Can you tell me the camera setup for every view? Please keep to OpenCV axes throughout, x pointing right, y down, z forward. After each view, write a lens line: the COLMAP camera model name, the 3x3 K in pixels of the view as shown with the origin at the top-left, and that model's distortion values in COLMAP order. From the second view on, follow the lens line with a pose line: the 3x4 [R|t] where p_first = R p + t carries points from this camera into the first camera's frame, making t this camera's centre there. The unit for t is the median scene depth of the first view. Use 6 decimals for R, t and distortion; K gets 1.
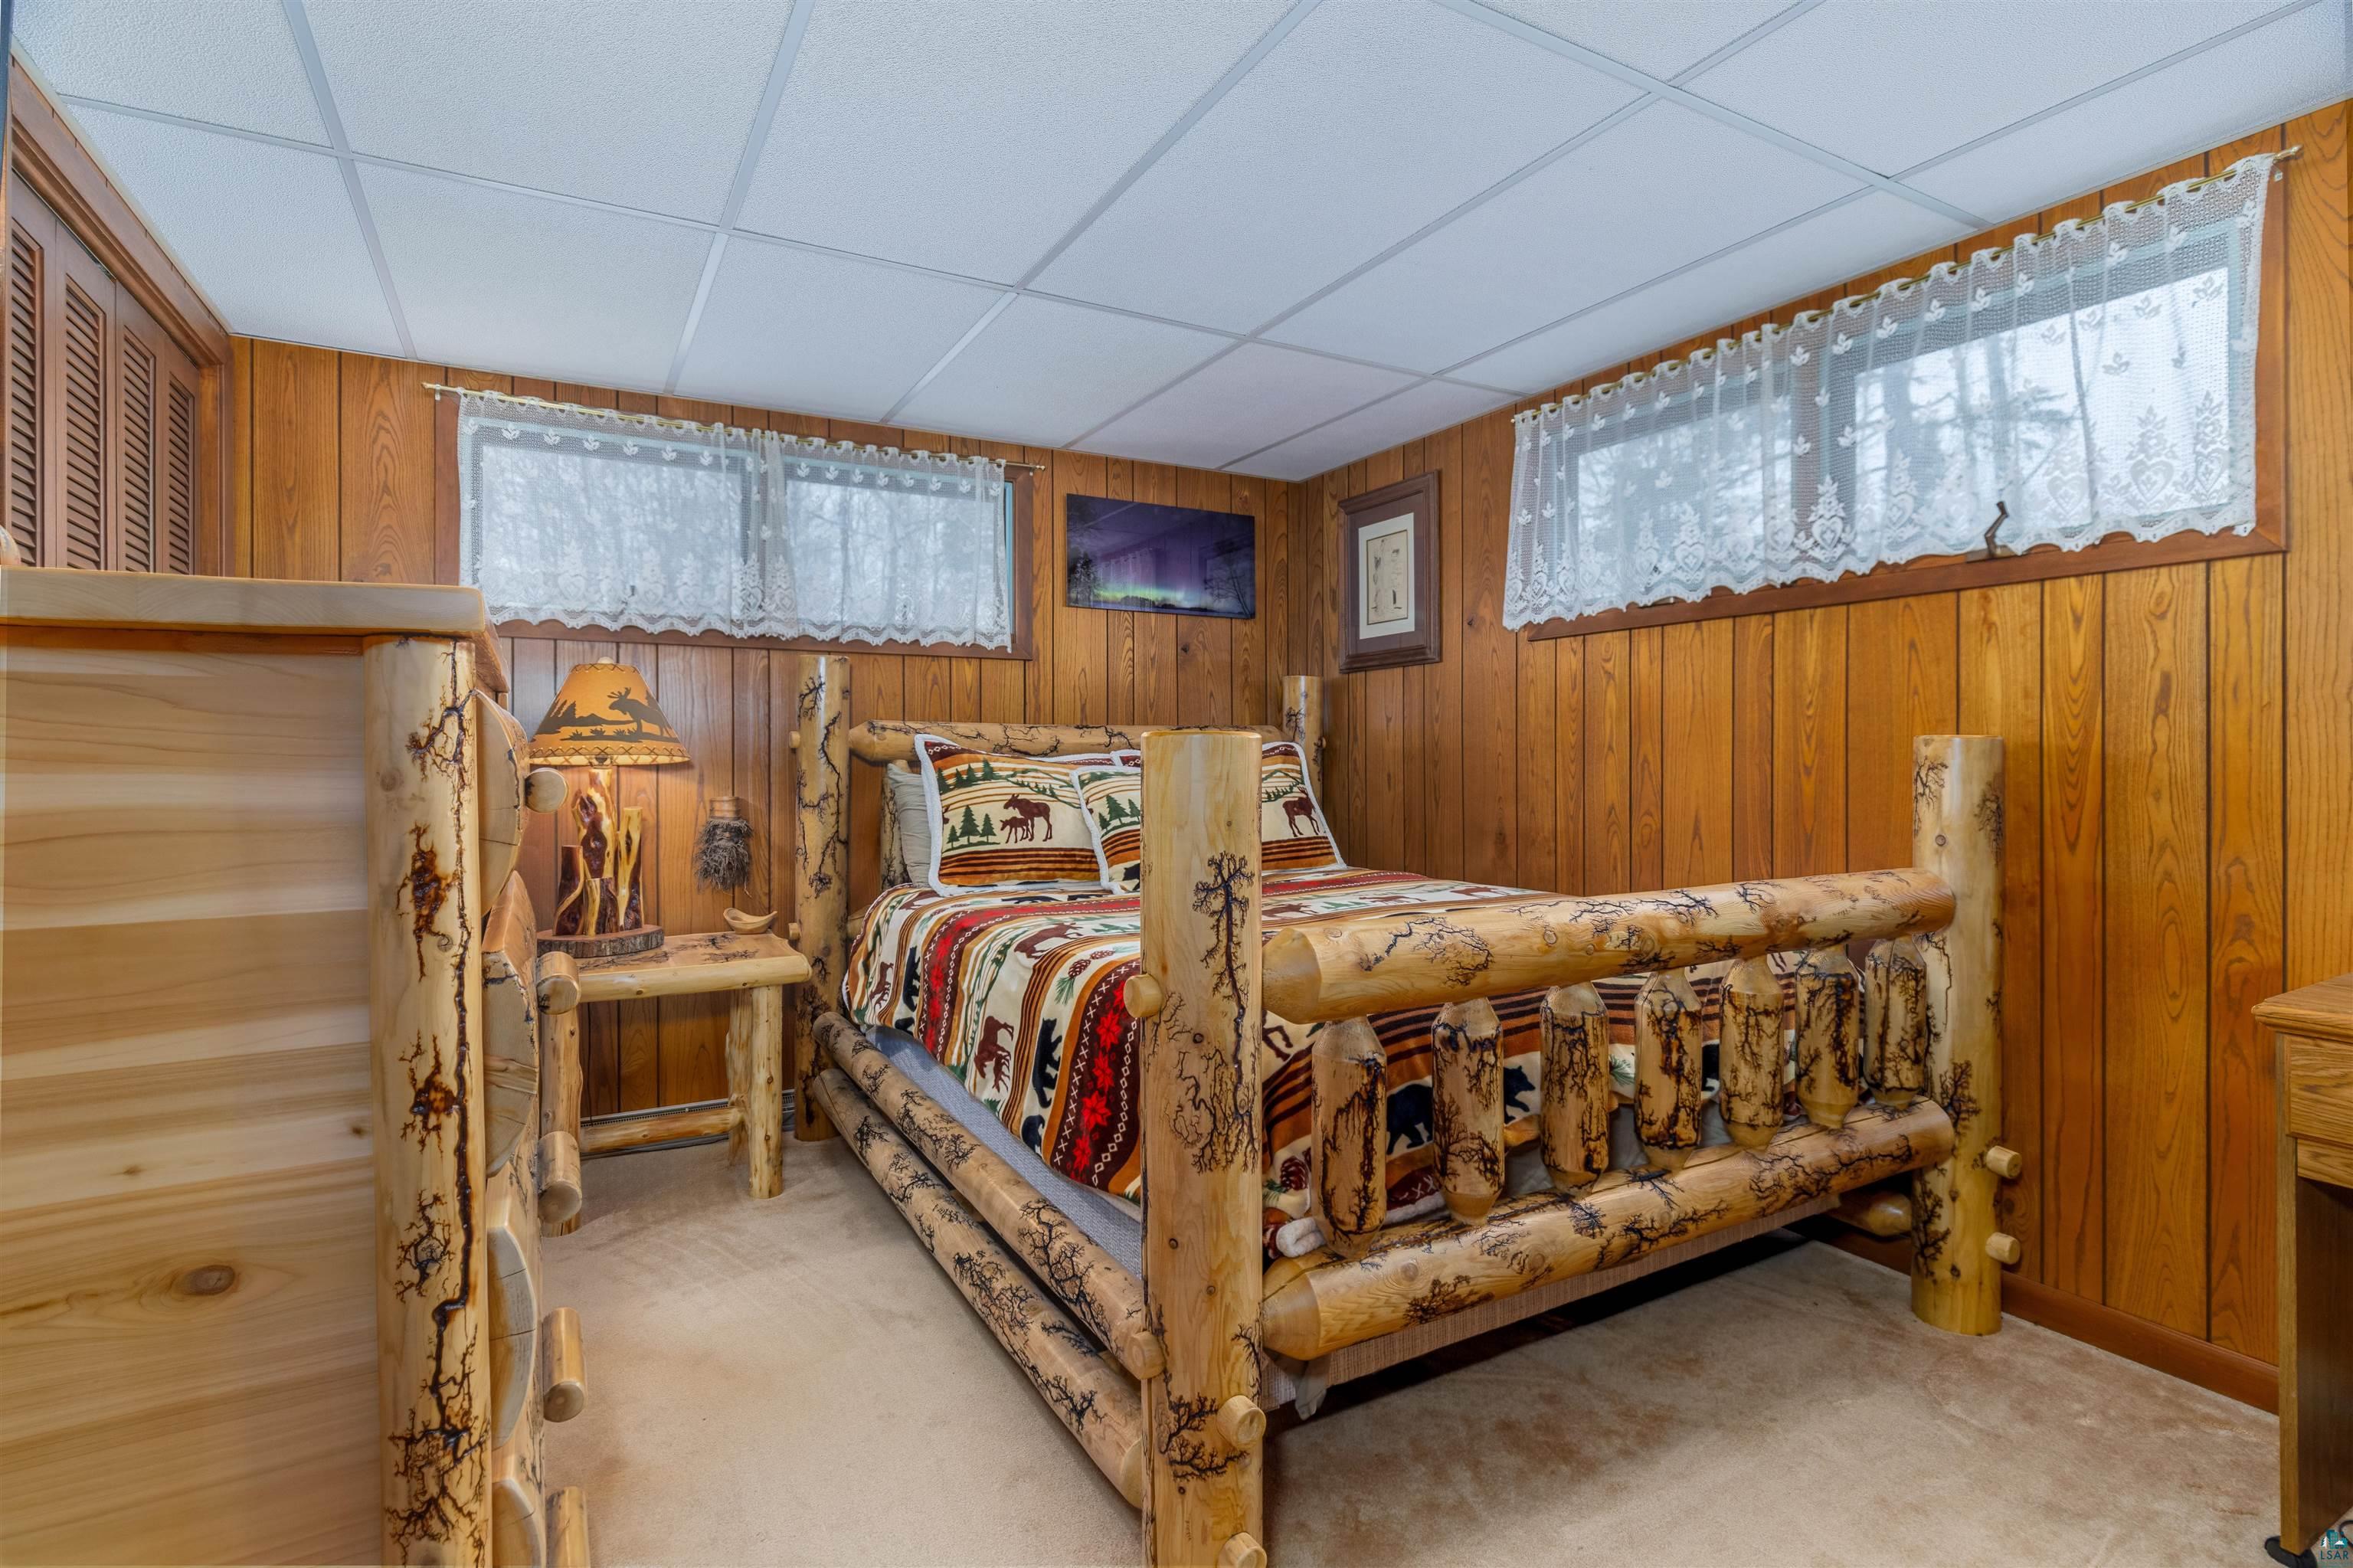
lens RADIAL K [[1135.7, 0, 1188.2], [0, 1135.7, 765.1], [0, 0, 1]] dist [-0.003964, -0.000397]
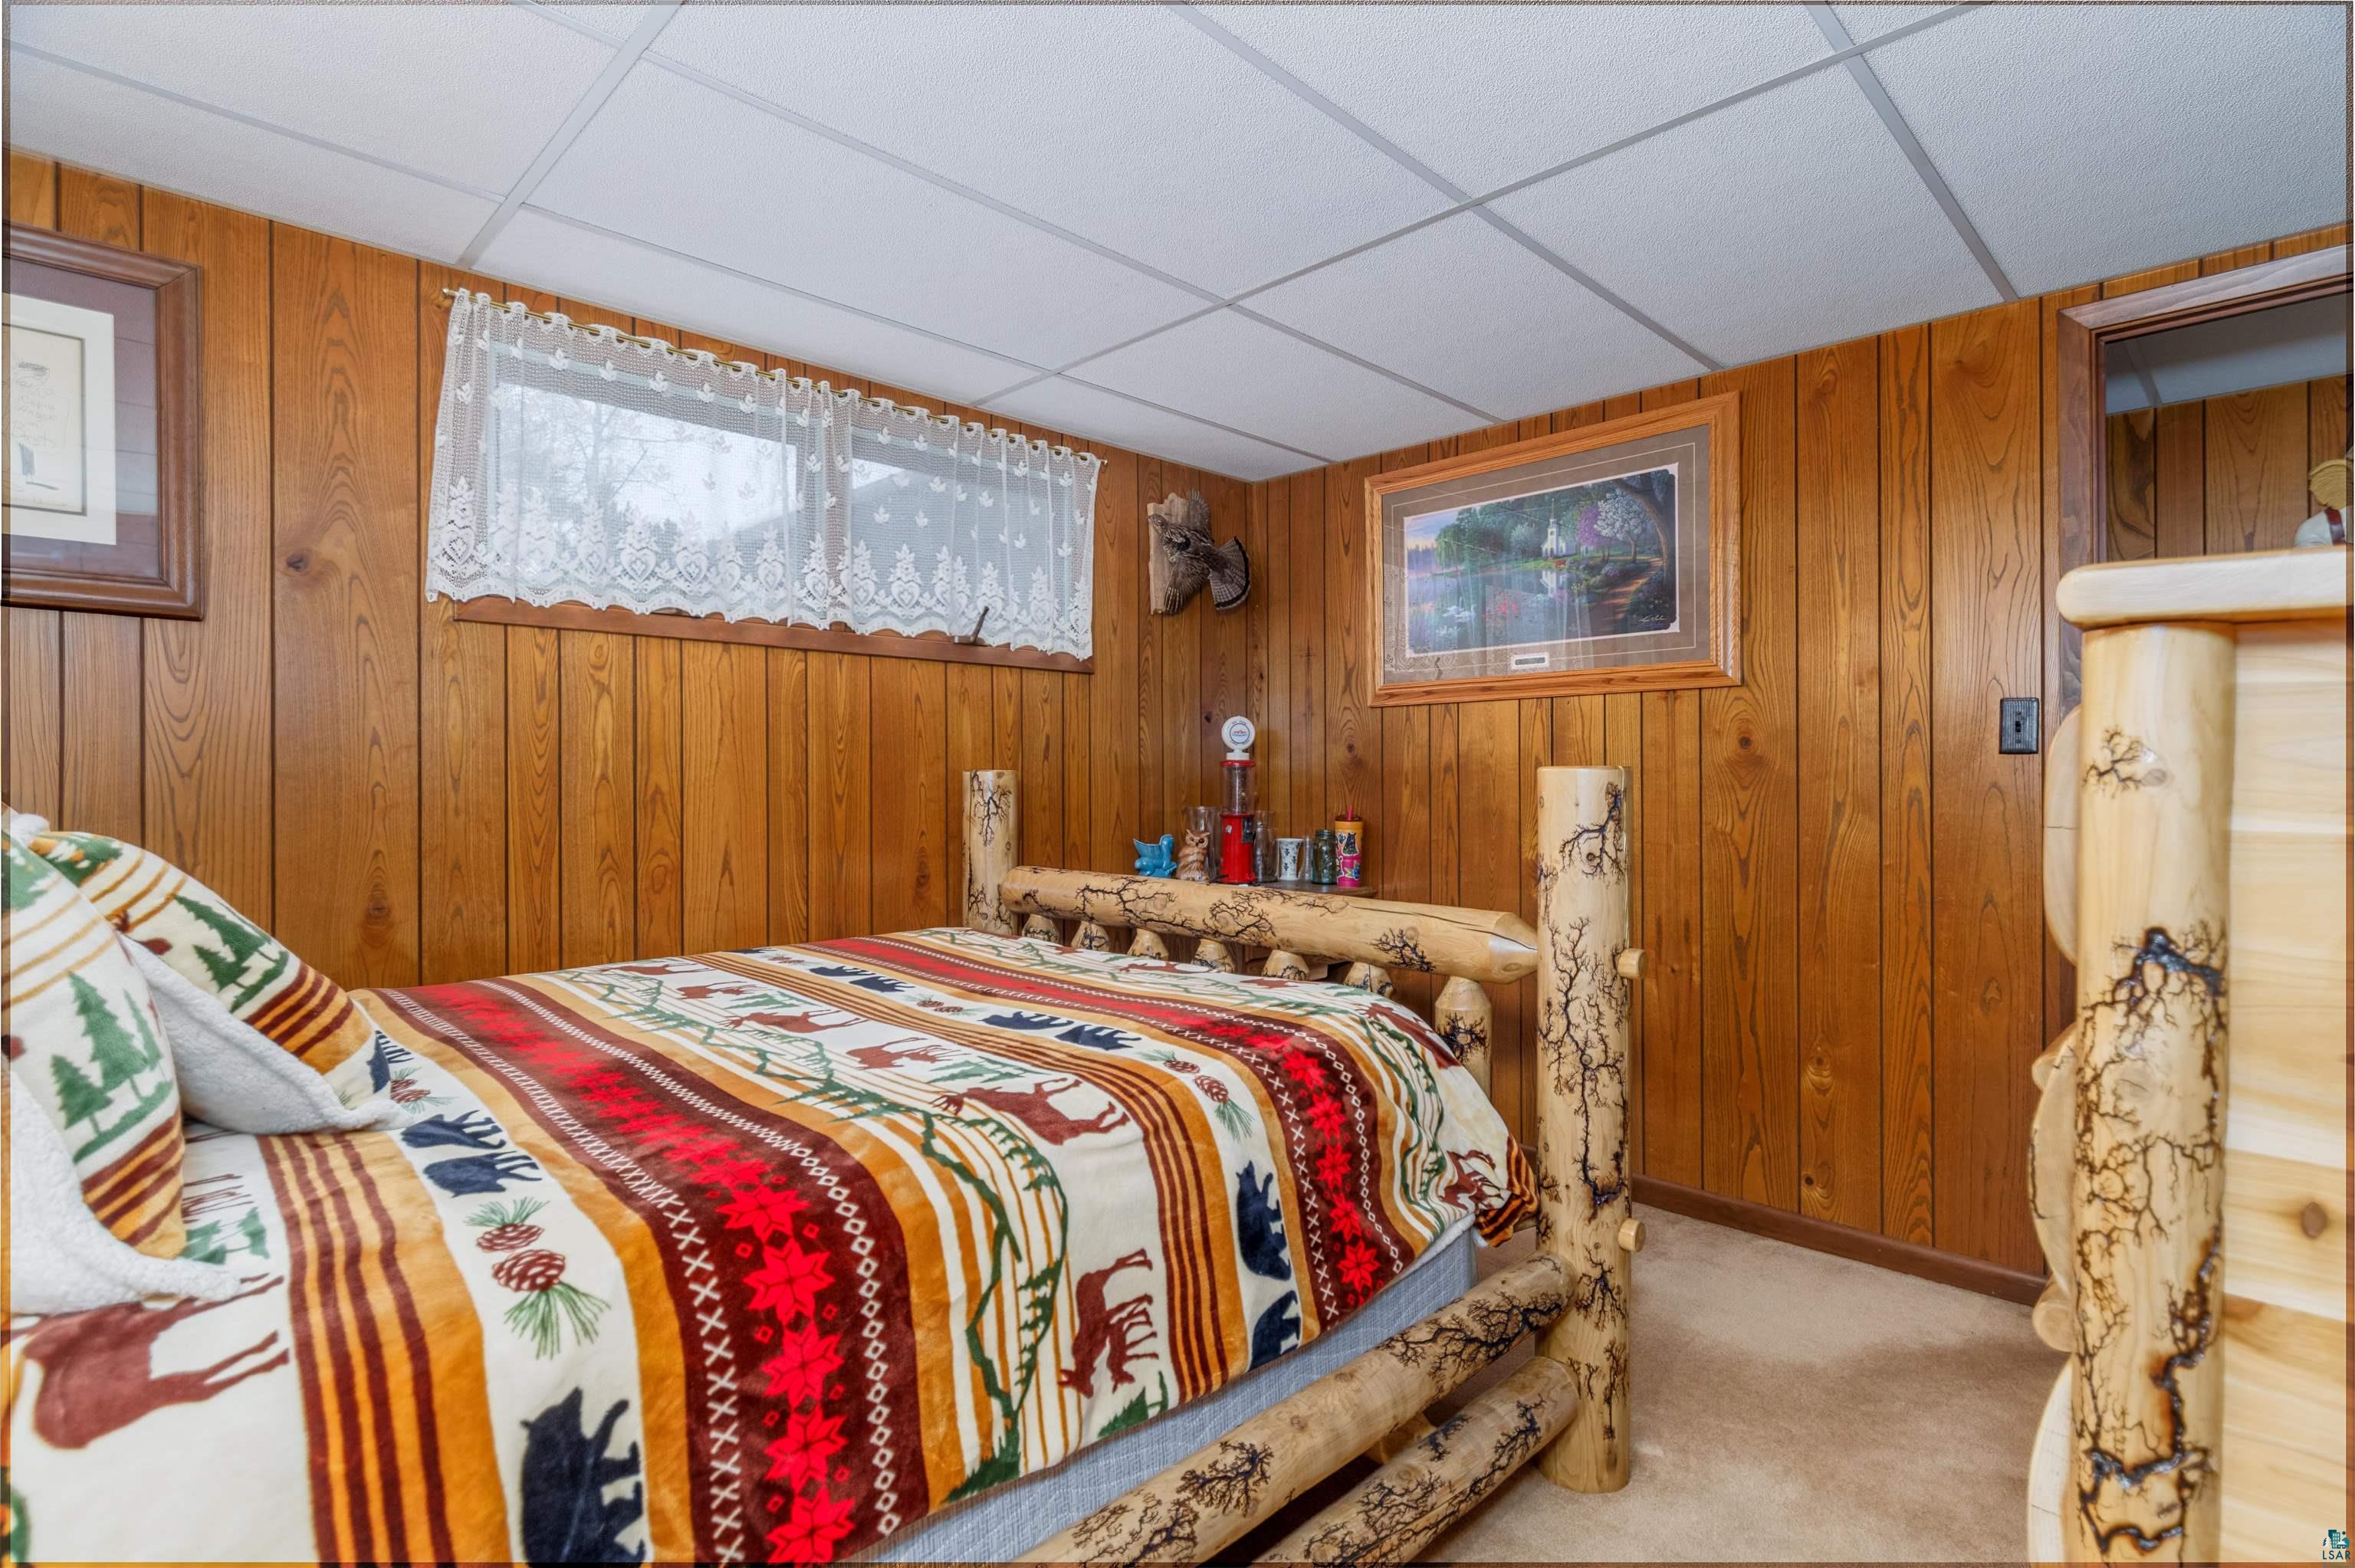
lens RADIAL K [[1136.5, 0, 1189.6], [0, 1136.5, 787.5], [0, 0, 1]] dist [-0.003964, -0.000397]
pose [[-0.263786, -0.001259, 0.964580, -0.597215], [0.009797, 0.999944, 0.003985, -0.007259], [-0.964532, 0.010501, -0.263759, 0.931472]]
